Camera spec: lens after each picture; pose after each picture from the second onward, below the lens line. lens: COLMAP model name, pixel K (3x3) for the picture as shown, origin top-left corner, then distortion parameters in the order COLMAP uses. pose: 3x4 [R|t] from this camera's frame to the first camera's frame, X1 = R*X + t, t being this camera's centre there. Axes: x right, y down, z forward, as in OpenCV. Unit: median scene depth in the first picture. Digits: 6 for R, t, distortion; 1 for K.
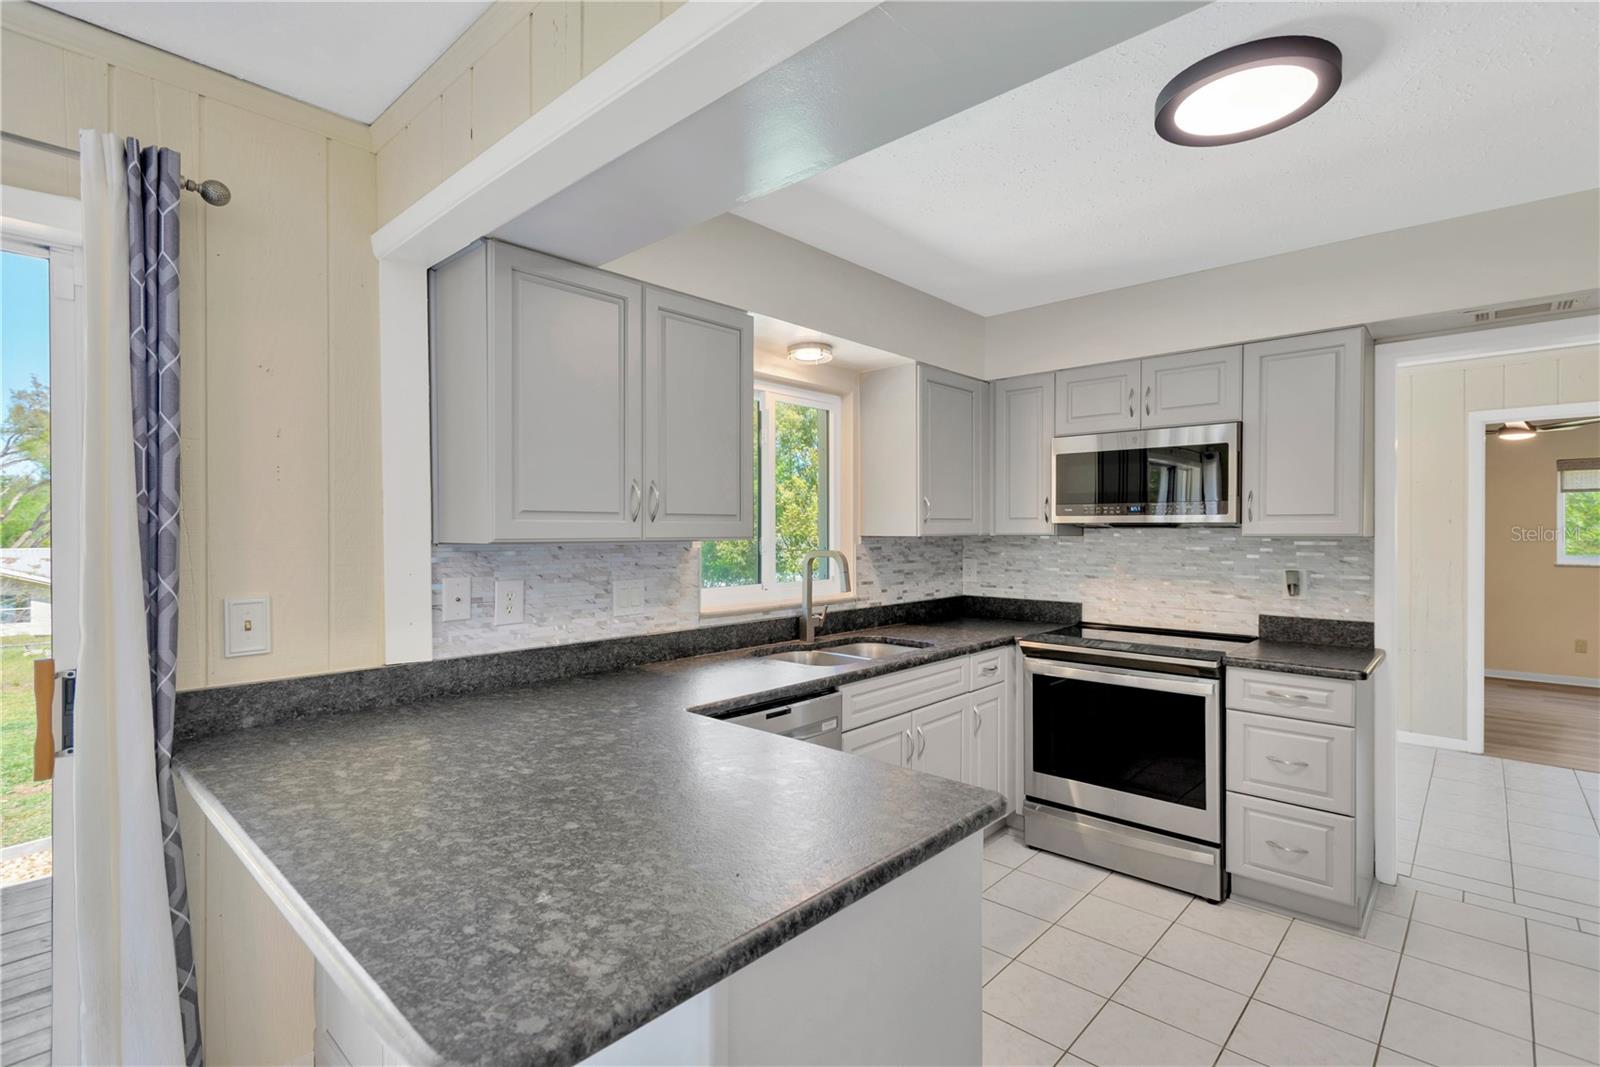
lens RADIAL K [[750.5, 0, 798.3], [0, 750.5, 534.8], [0, 0, 1]] dist [0.000715, 0.000666]
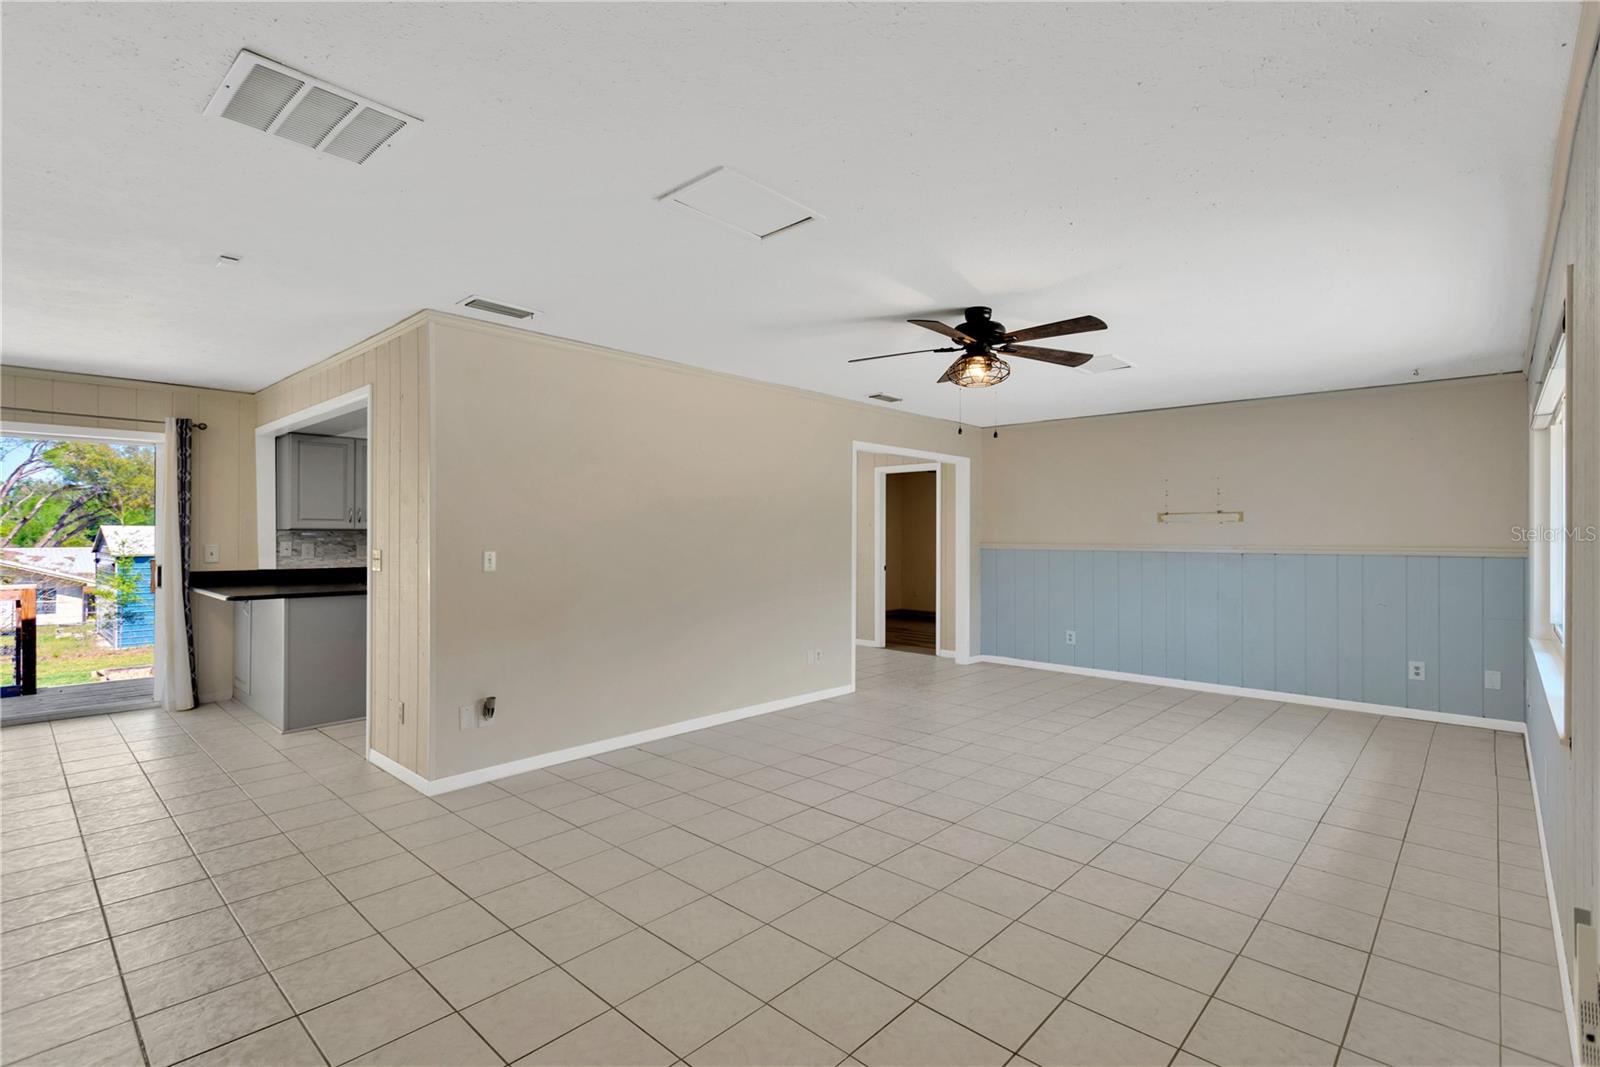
lens RADIAL K [[740.4, 0, 771.1], [0, 740.4, 532.1], [0, 0, 1]] dist [0.025958, 0.000137]
pose [[0.999482, 0.003850, -0.031944, 1.610978], [-0.004153, 0.999947, -0.009442, 0.042365], [0.031906, 0.009570, 0.999445, -1.954690]]
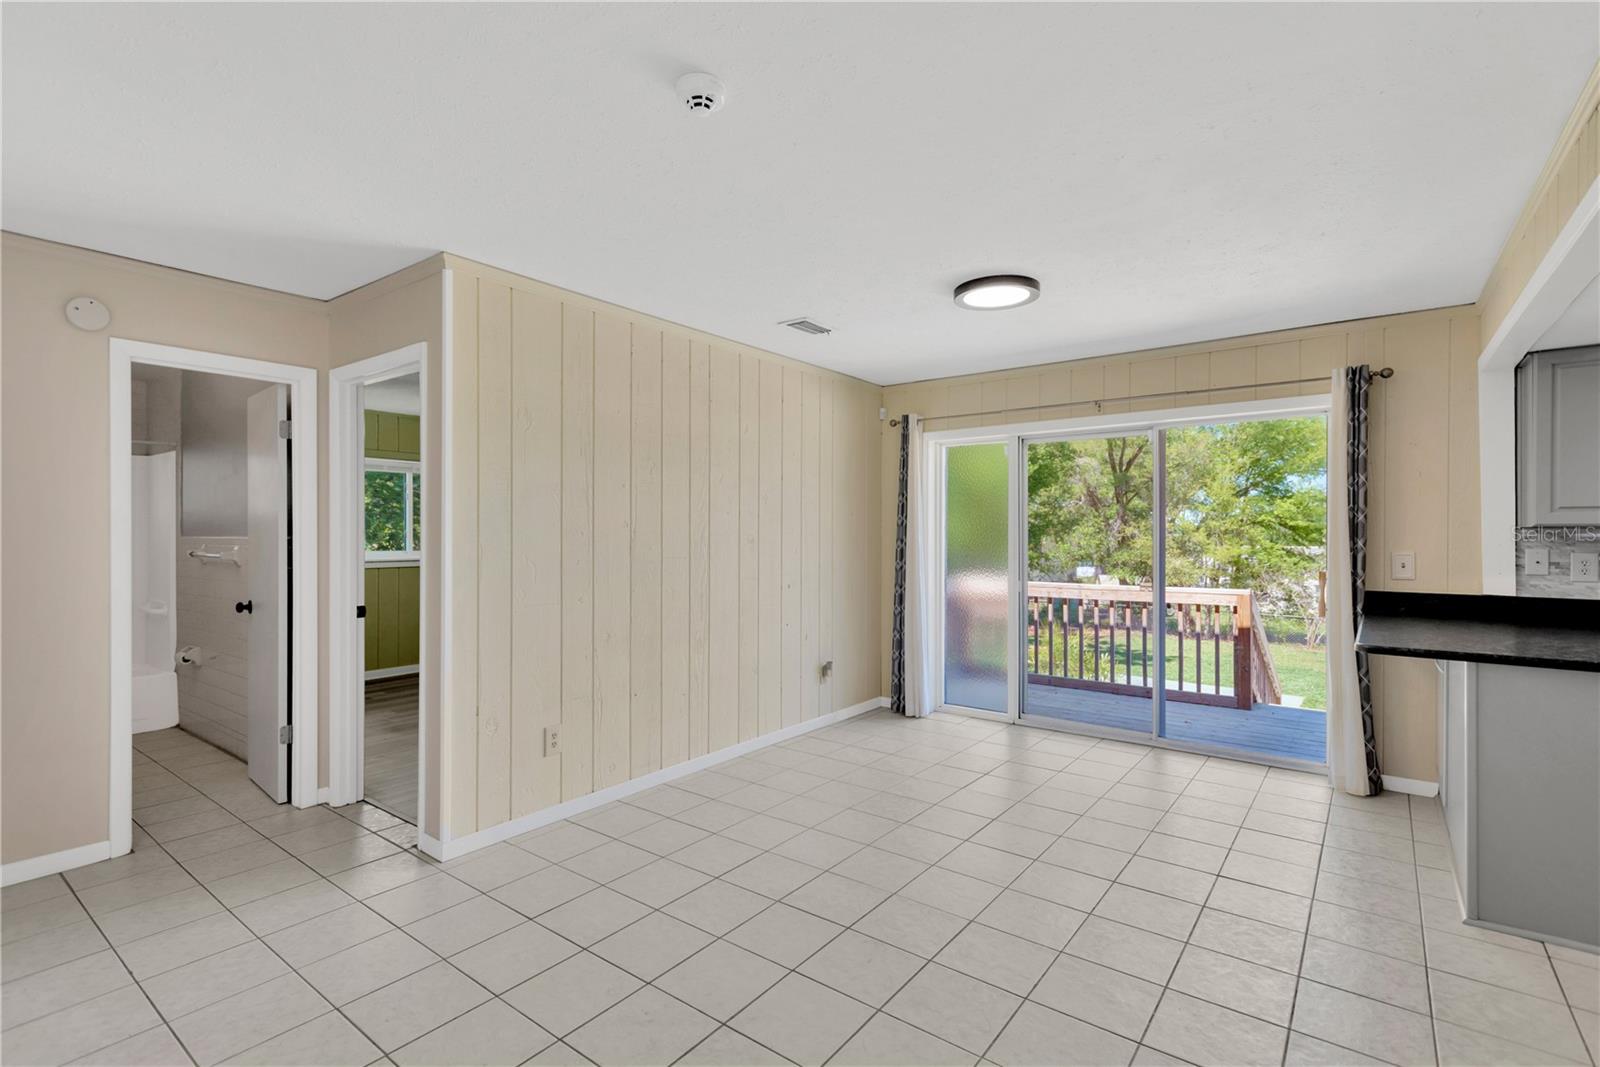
lens RADIAL K [[750.5, 0, 798.3], [0, 750.5, 534.8], [0, 0, 1]] dist [0.000715, 0.000666]
pose [[0.084062, 0.005336, -0.996446, 1.119967], [-0.004882, 0.999976, 0.004943, 0.027765], [0.996449, 0.004449, 0.084086, -0.801655]]
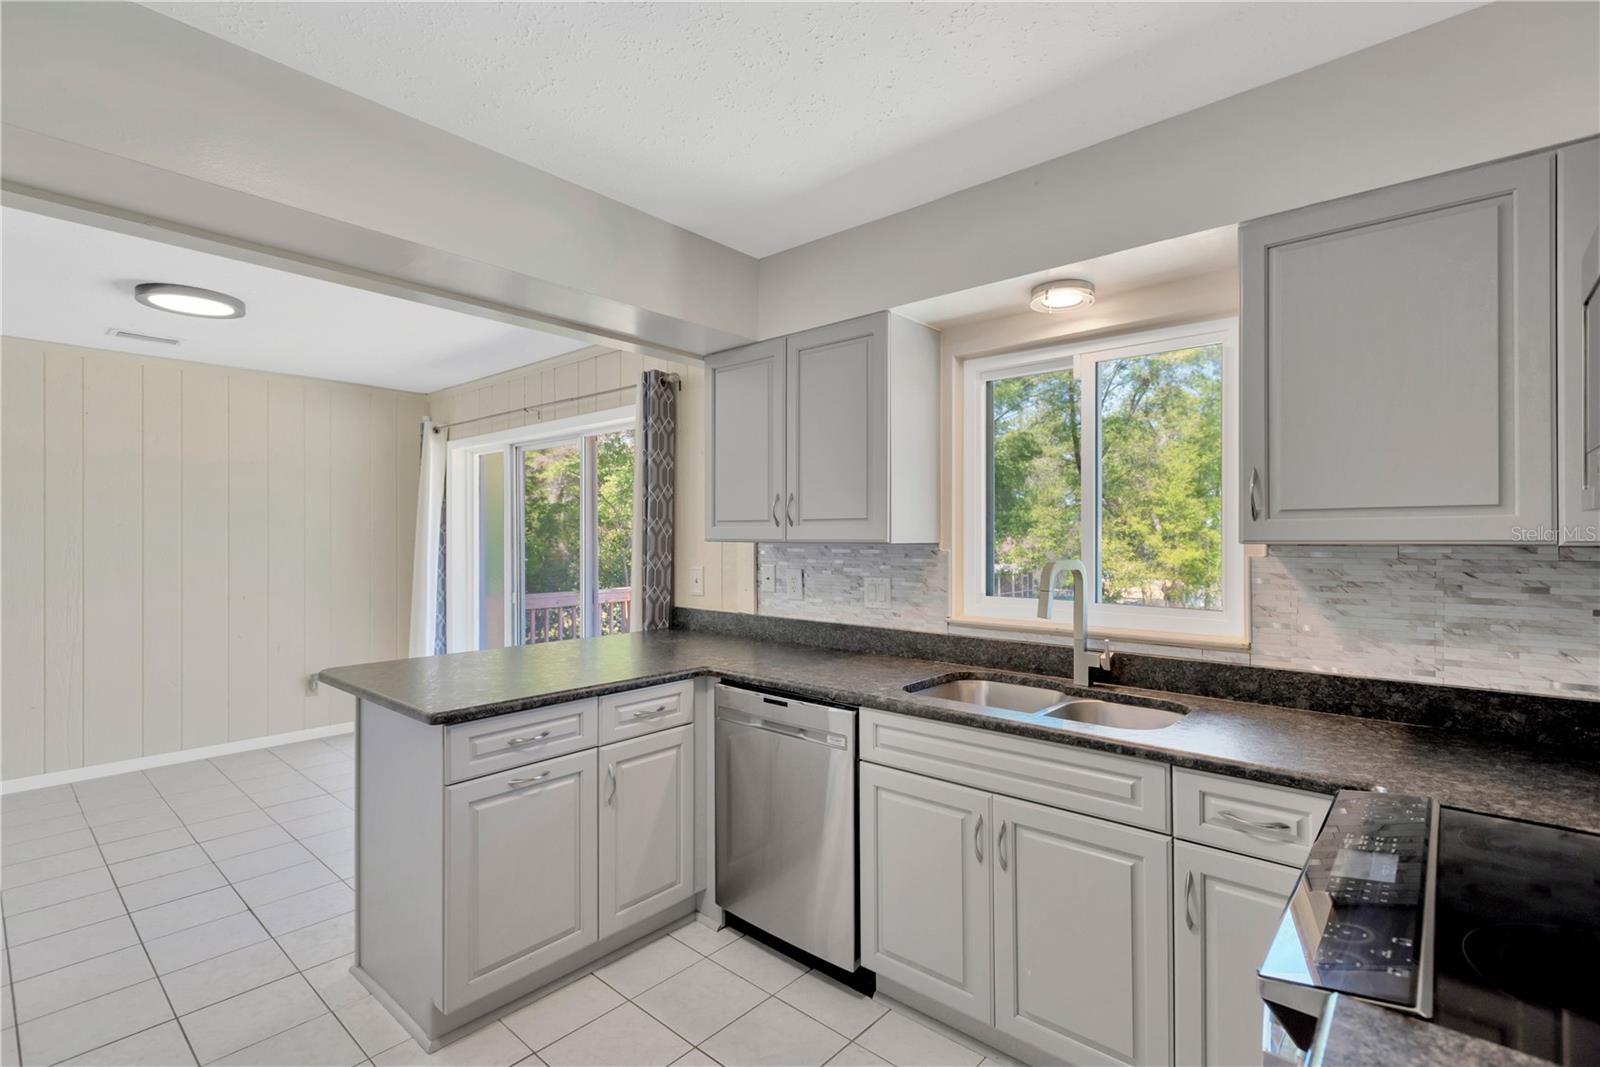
lens RADIAL K [[750.5, 0, 798.3], [0, 750.5, 534.8], [0, 0, 1]] dist [0.000715, 0.000666]
pose [[0.012847, 0.003156, -0.999913, 1.157651], [-0.003770, 0.999988, 0.003107, -0.008870], [0.999910, 0.003730, 0.012858, 1.109931]]
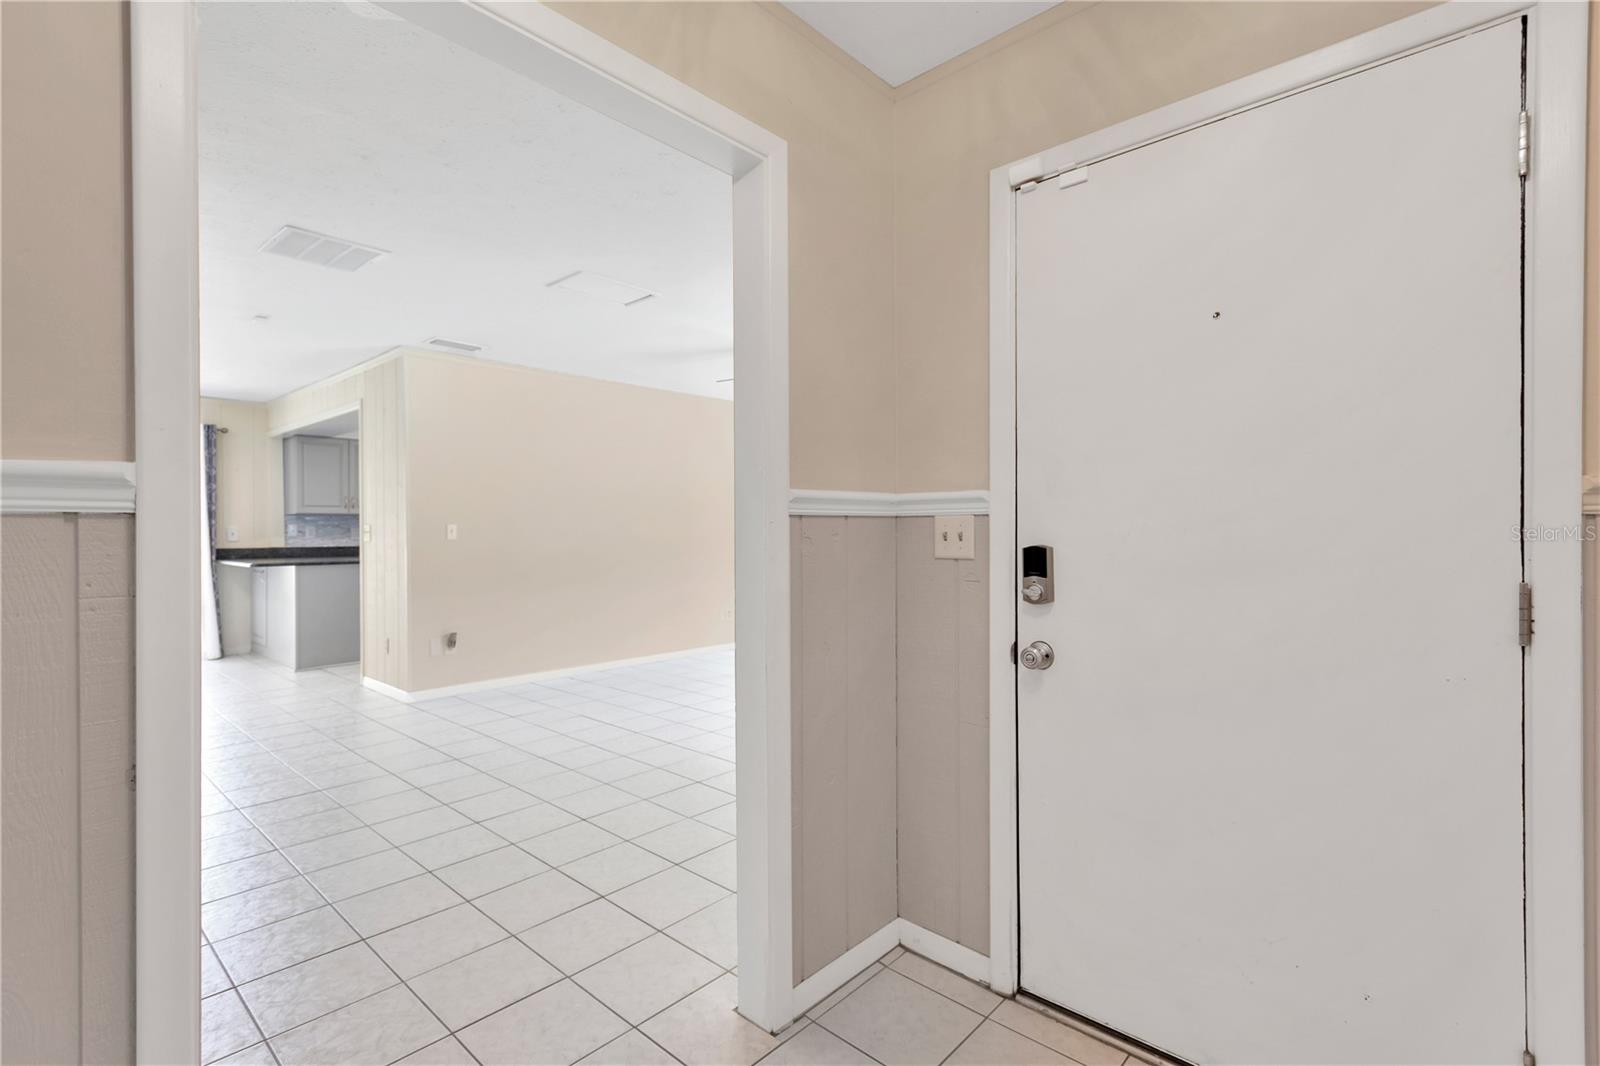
lens RADIAL K [[740.4, 0, 771.1], [0, 740.4, 531.6], [0, 0, 1]] dist [0.025958, 0.000137]
pose [[0.999694, -0.002959, -0.024542, 2.005221], [0.002868, 0.999989, -0.003717, 0.117043], [0.024553, 0.003645, 0.999692, -2.627679]]
